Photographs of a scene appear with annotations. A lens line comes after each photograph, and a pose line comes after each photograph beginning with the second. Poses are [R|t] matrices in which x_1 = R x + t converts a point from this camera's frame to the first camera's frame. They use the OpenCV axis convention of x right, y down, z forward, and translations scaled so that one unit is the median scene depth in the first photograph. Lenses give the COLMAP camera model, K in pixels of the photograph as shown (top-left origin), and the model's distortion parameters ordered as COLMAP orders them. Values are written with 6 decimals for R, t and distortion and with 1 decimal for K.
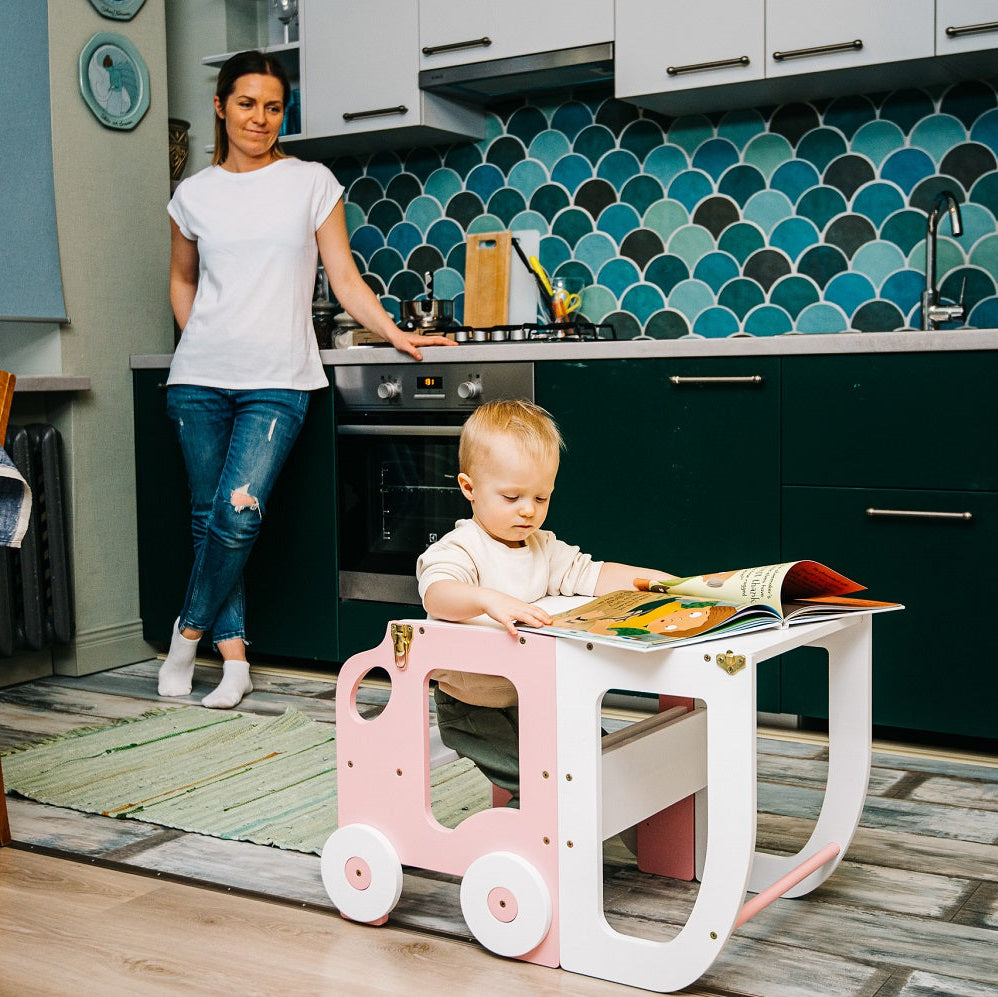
lens RADIAL K [[1485.4, 0, 492.5], [0, 1485.4, 472.3], [0, 0, 1]] dist [-0.002005, -0.009384]
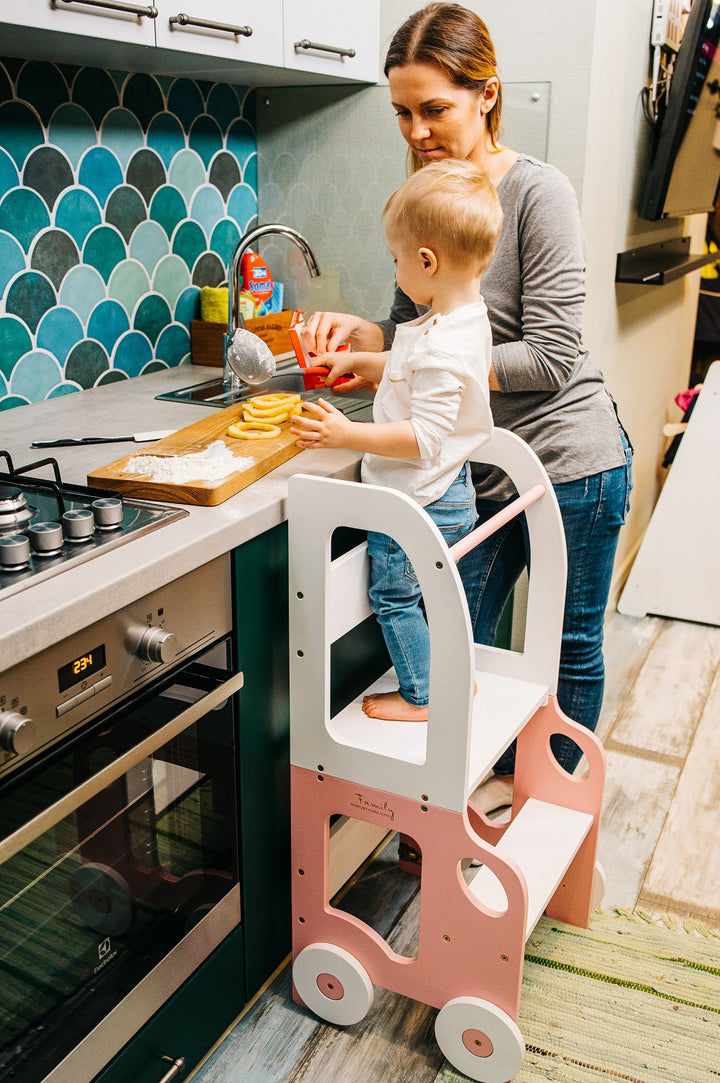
lens RADIAL K [[1079.6, 0, 360.0], [0, 1079.6, 541.5], [0, 0, 1]] dist [-0.045521, 0.007168]
pose [[-0.114331, -0.314394, 0.942383, -0.313071], [0.051219, 0.945476, 0.321640, -0.177669], [-0.992122, 0.085041, -0.091994, 0.845730]]
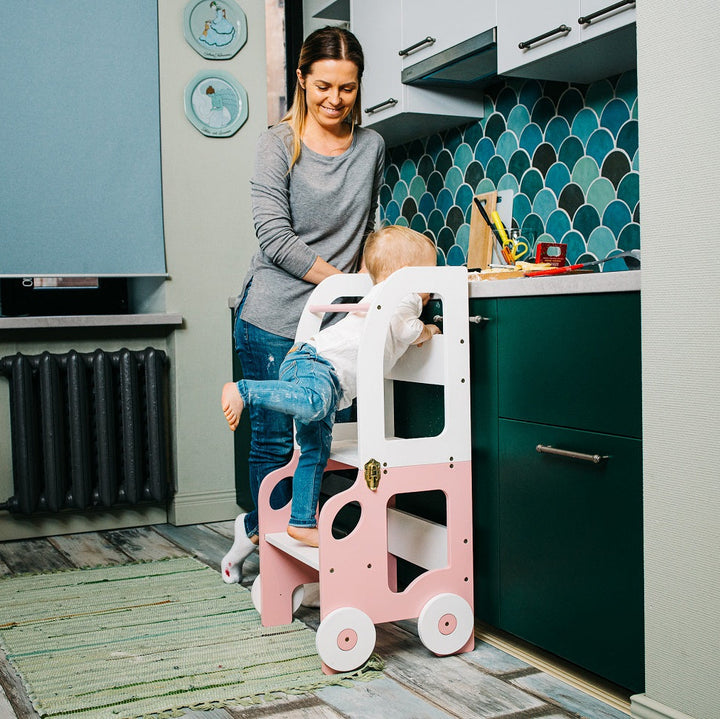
lens RADIAL K [[1073.1, 0, 360.0], [0, 1073.1, 359.5], [0, 0, 1]] dist [-0.066784, -0.011118]
pose [[0.850469, 0.020238, -0.525635, 0.401654], [-0.025187, 0.999680, -0.002263, -0.023118], [0.525421, 0.015163, 0.850707, 0.220691]]
